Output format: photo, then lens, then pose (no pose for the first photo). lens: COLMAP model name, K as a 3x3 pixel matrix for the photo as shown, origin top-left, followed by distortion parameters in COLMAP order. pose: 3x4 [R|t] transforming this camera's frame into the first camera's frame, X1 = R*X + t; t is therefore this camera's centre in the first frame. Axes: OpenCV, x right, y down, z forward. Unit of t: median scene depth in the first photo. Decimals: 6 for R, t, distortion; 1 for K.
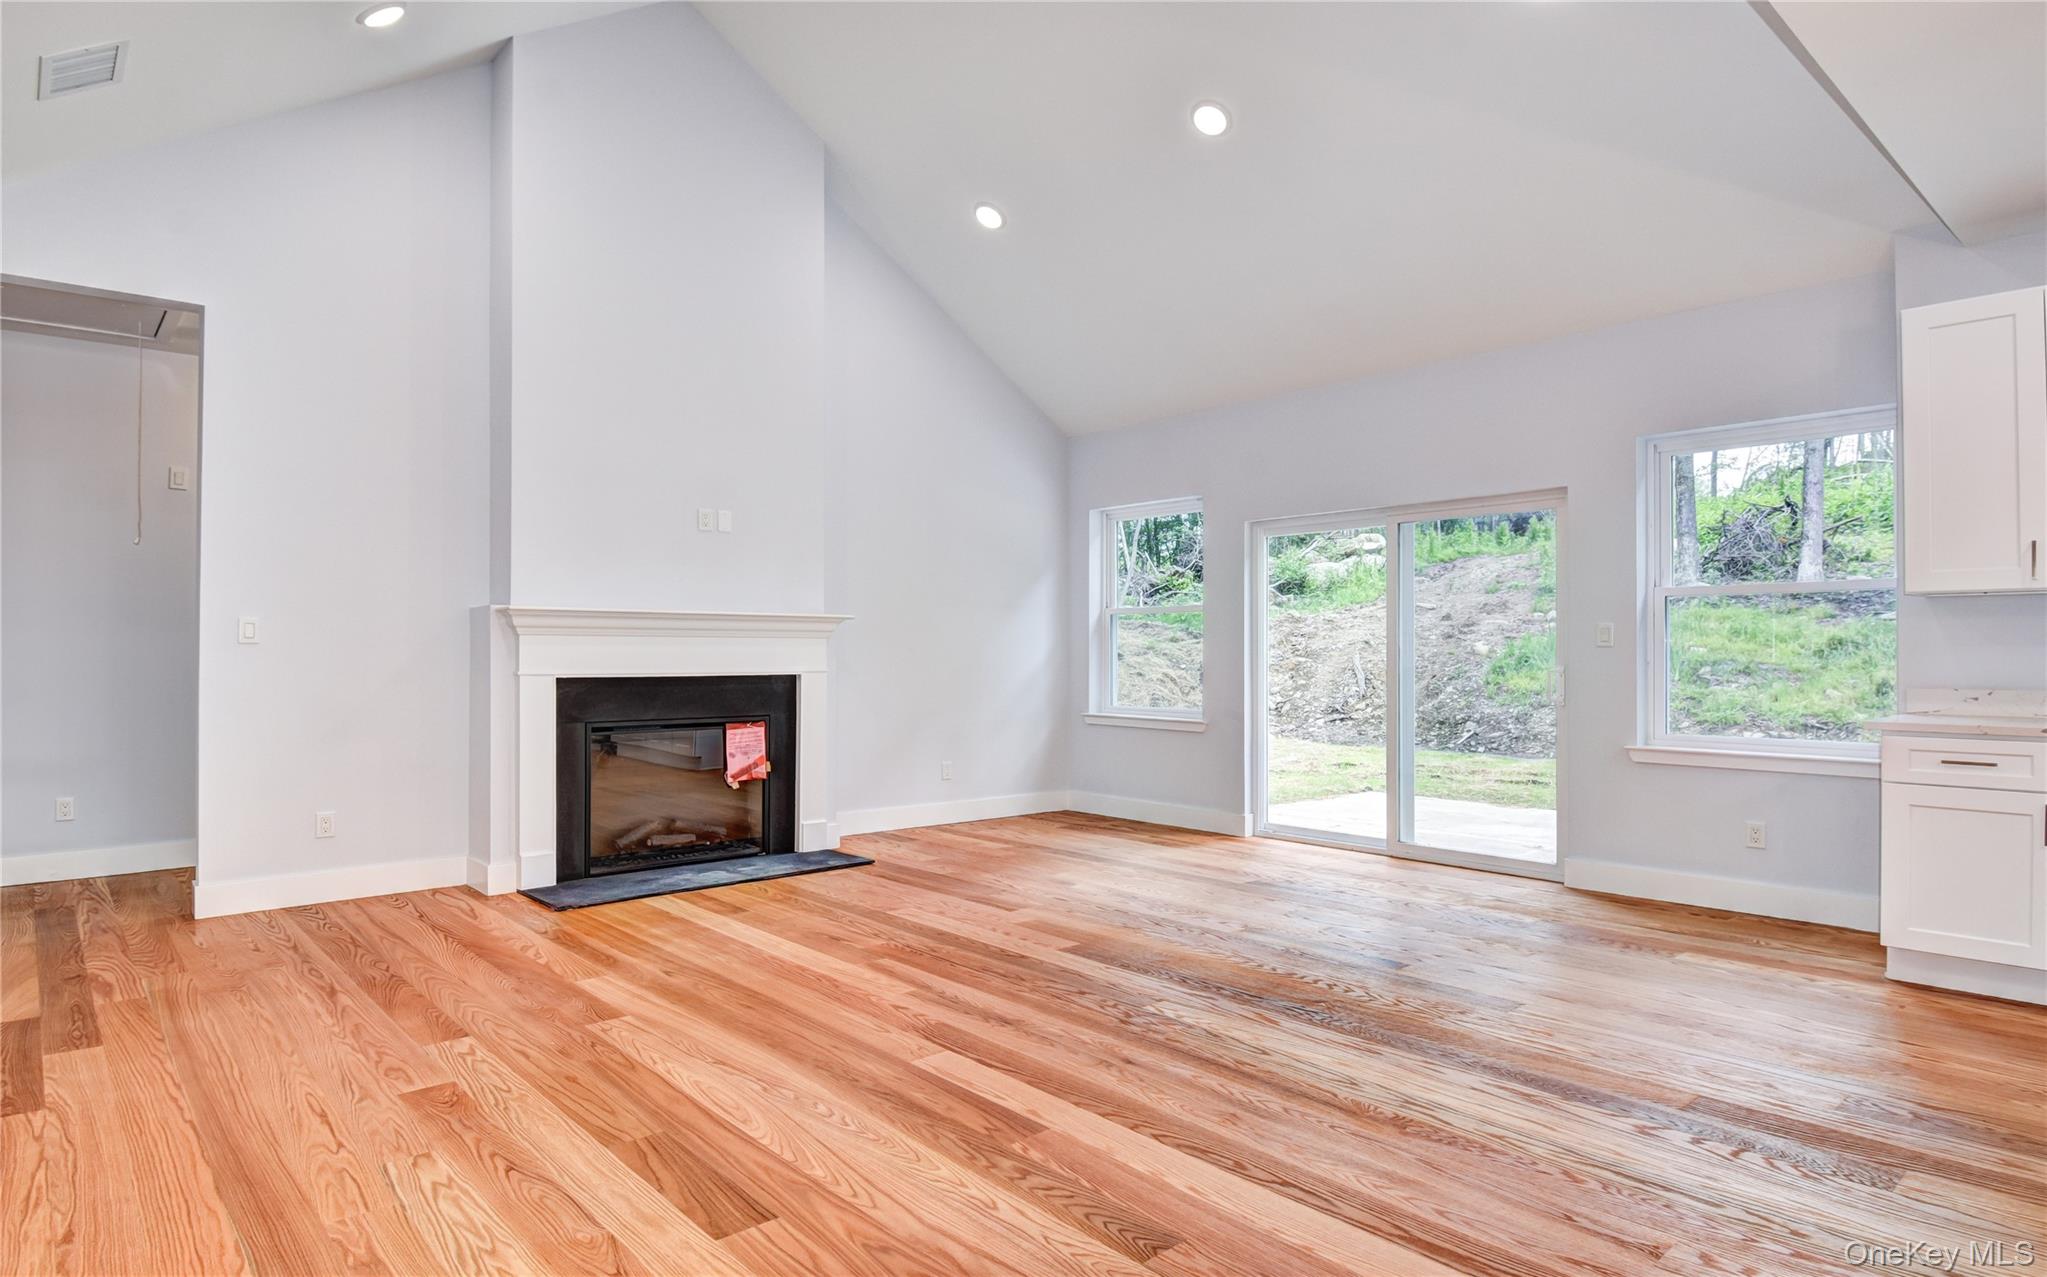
lens RADIAL K [[1127.7, 0, 1008.9], [0, 1127.7, 644.6], [0, 0, 1]] dist [0.011857, -0.025555]
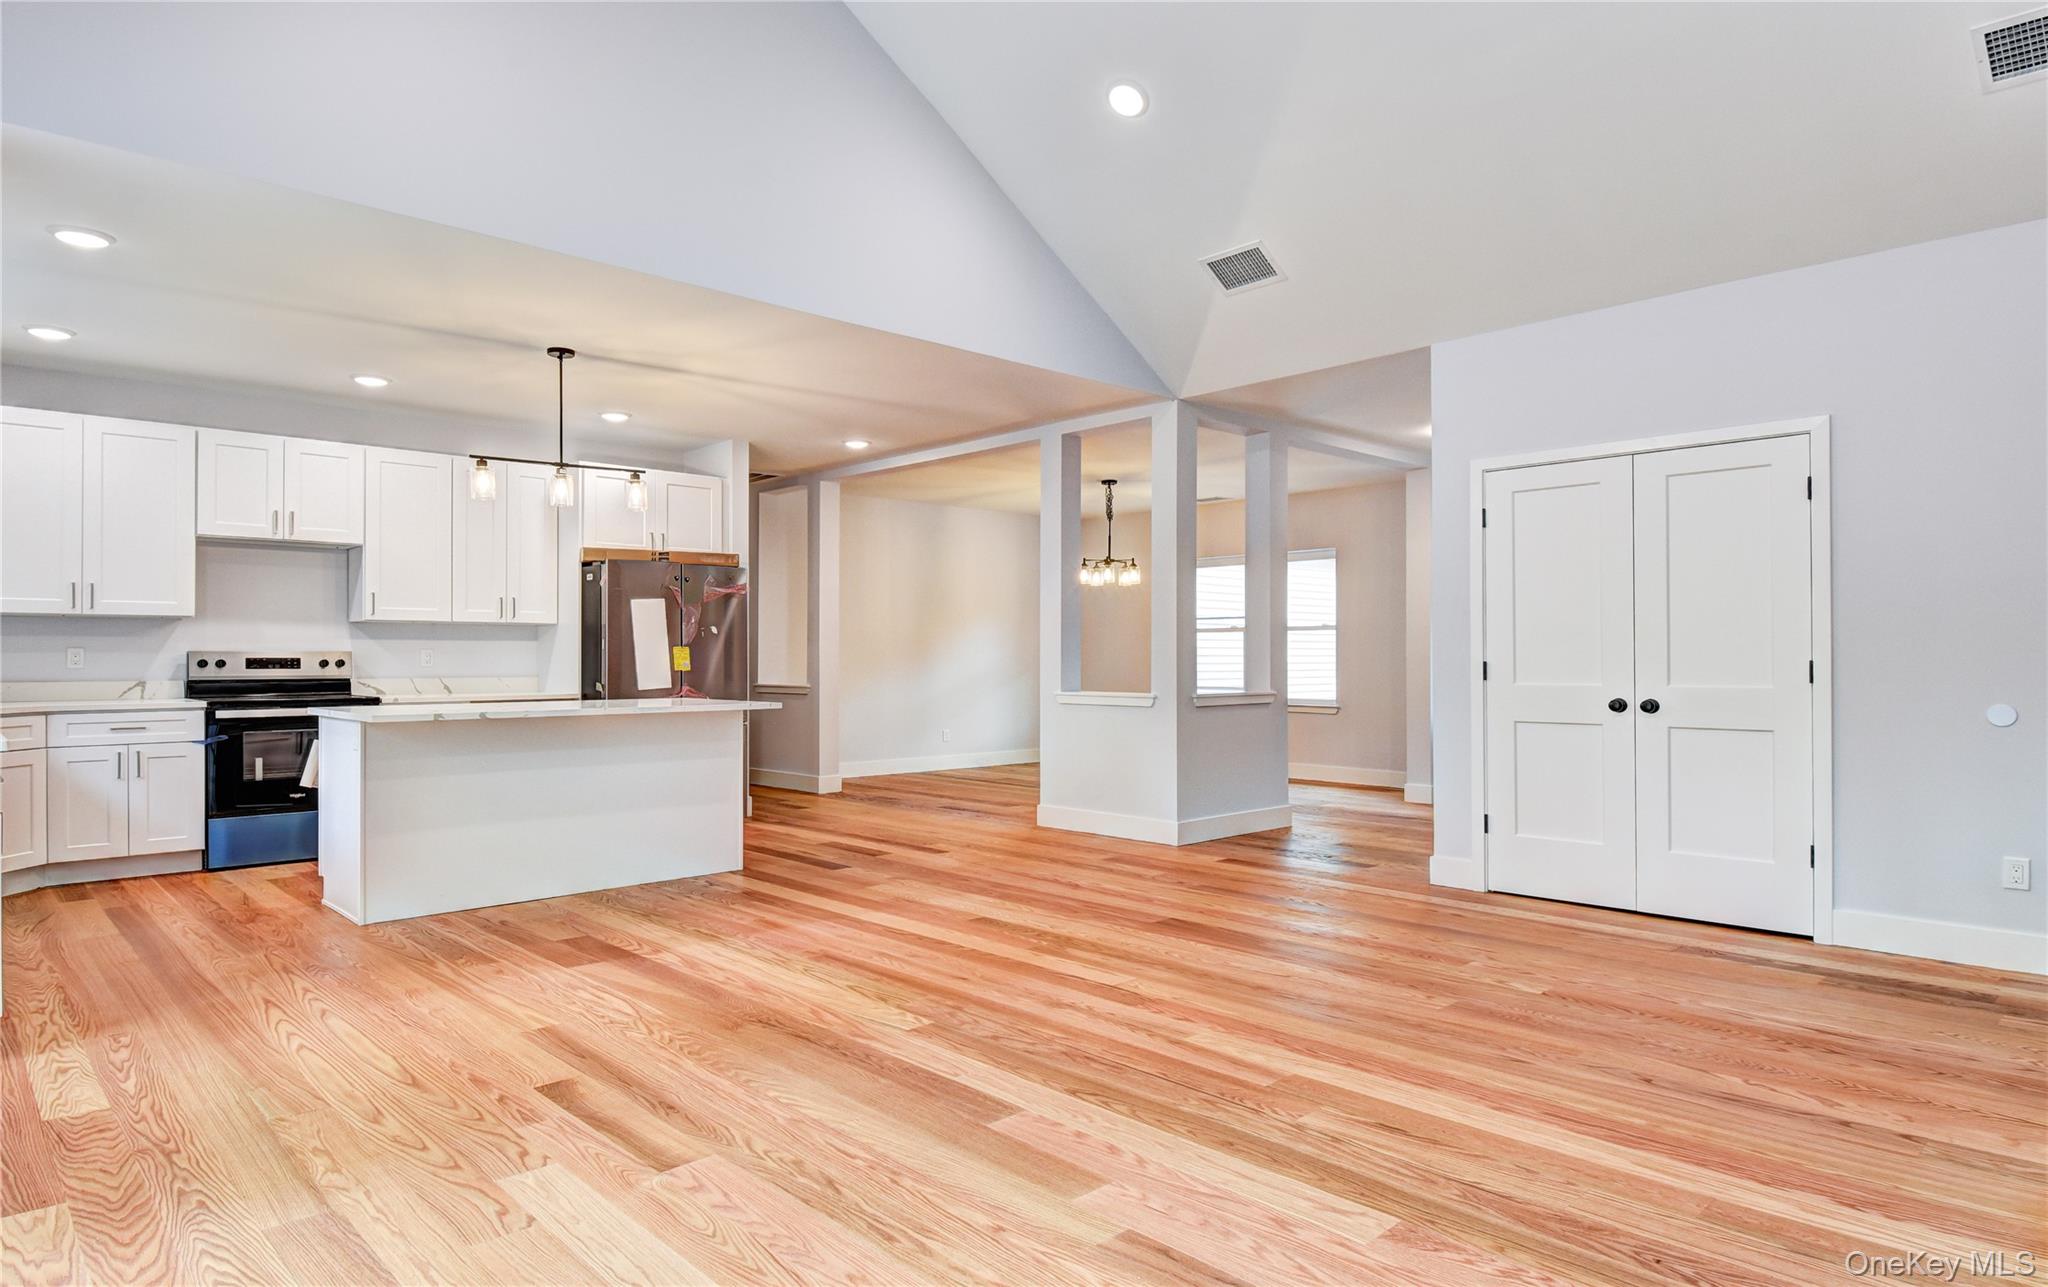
lens RADIAL K [[1185.1, 0, 1037.9], [0, 1185.1, 650.6], [0, 0, 1]] dist [-0.004814, -0.008248]
pose [[-0.998145, -0.001726, -0.060854, 0.095251], [-0.000830, 0.999891, -0.014752, 0.018899], [0.060873, -0.014674, -0.998038, 2.092588]]
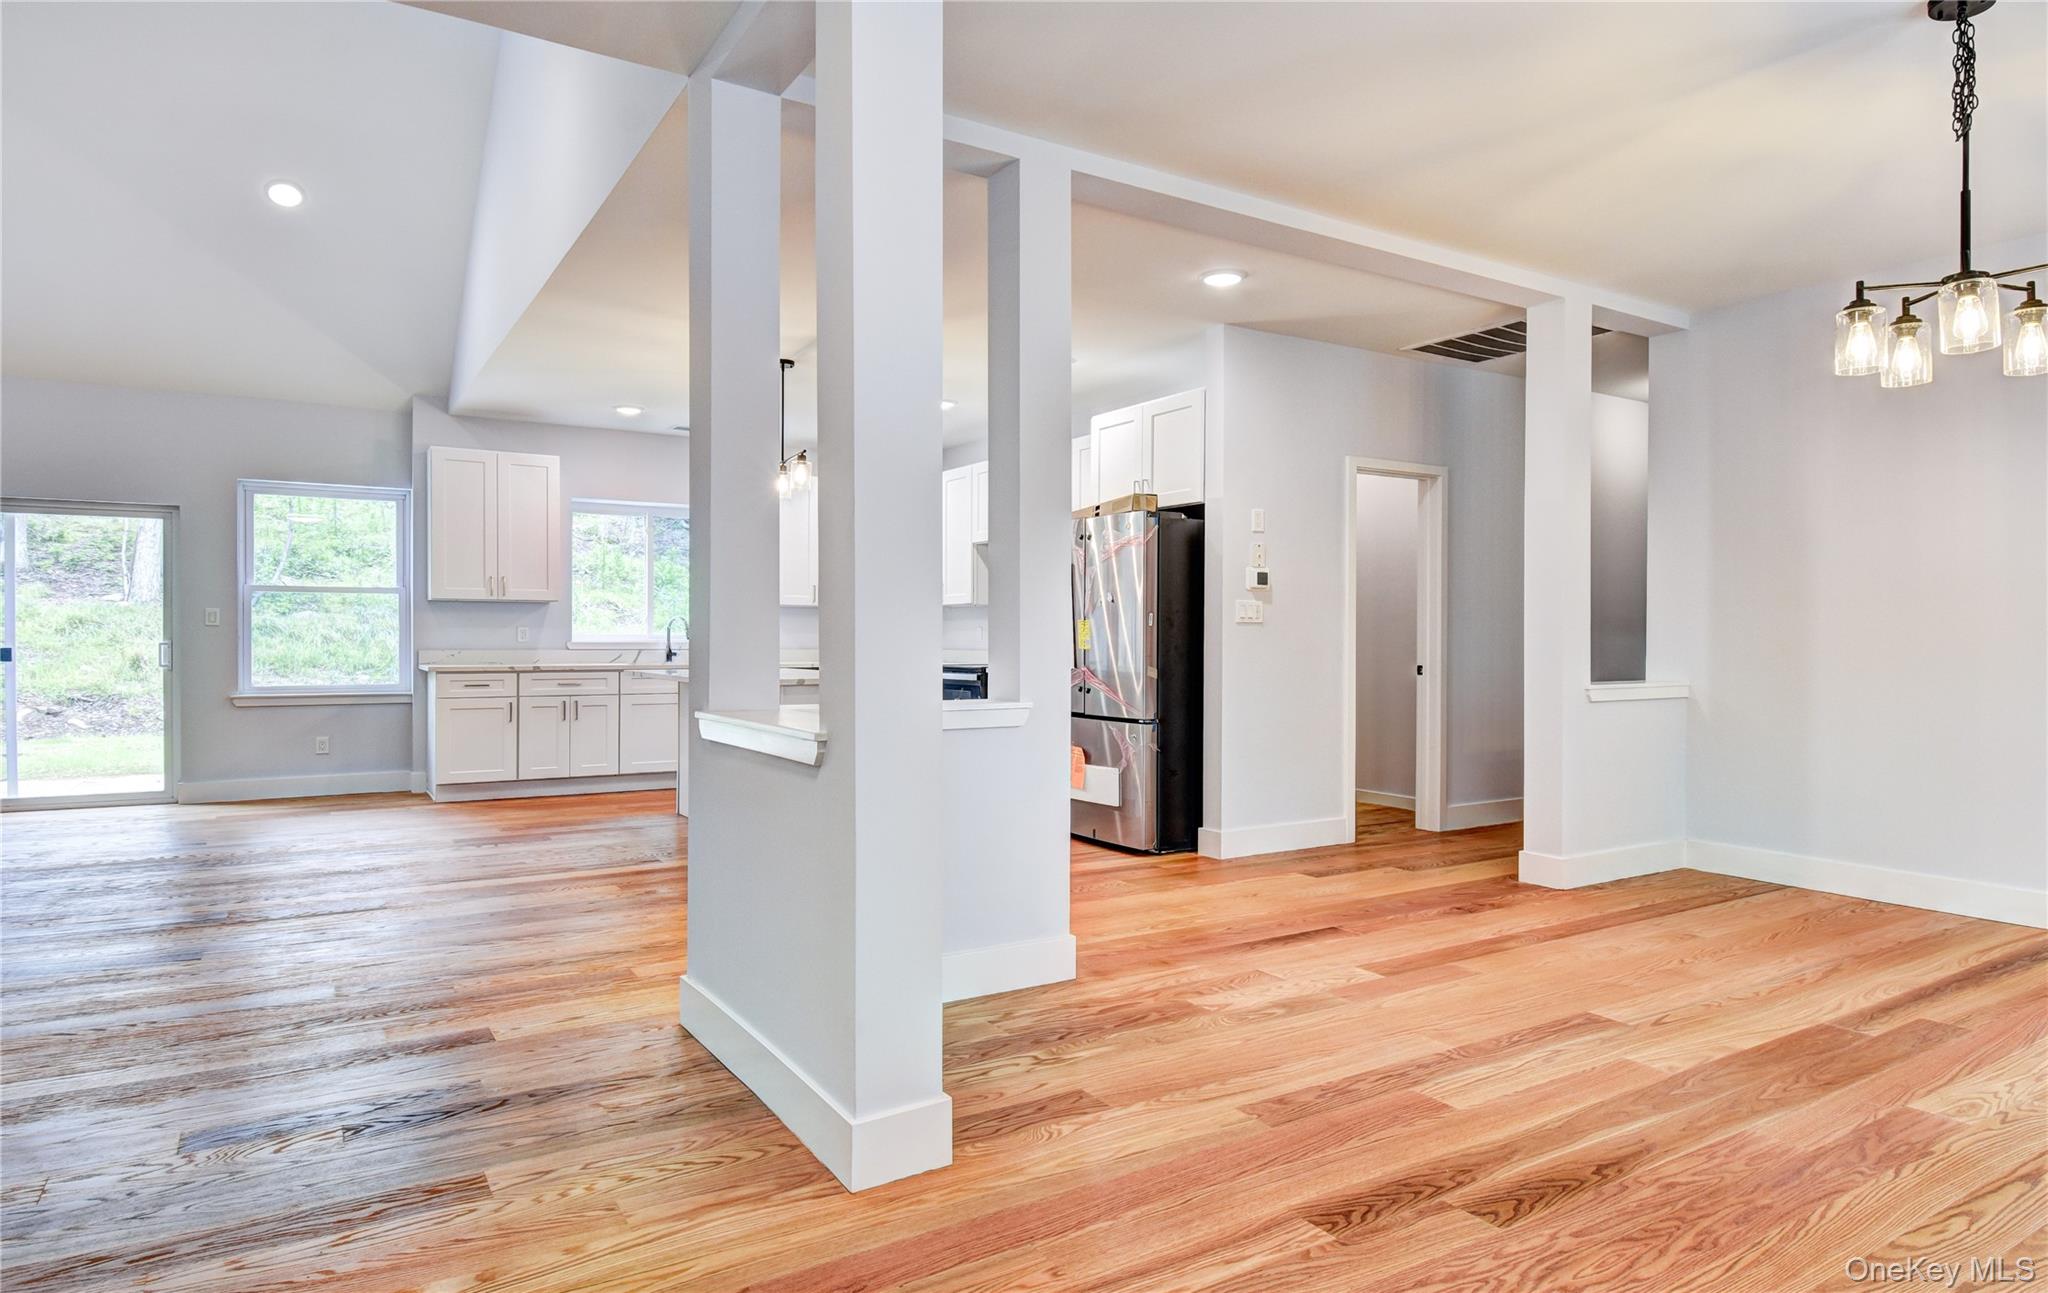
lens RADIAL K [[1184.0, 0, 1046.7], [0, 1184.0, 651.8], [0, 0, 1]] dist [-0.000616, -0.015437]
pose [[0.145369, -0.015056, 0.989263, -1.166880], [-0.009409, 0.999818, 0.016600, -0.000383], [-0.989333, -0.011721, 0.145200, -0.338872]]
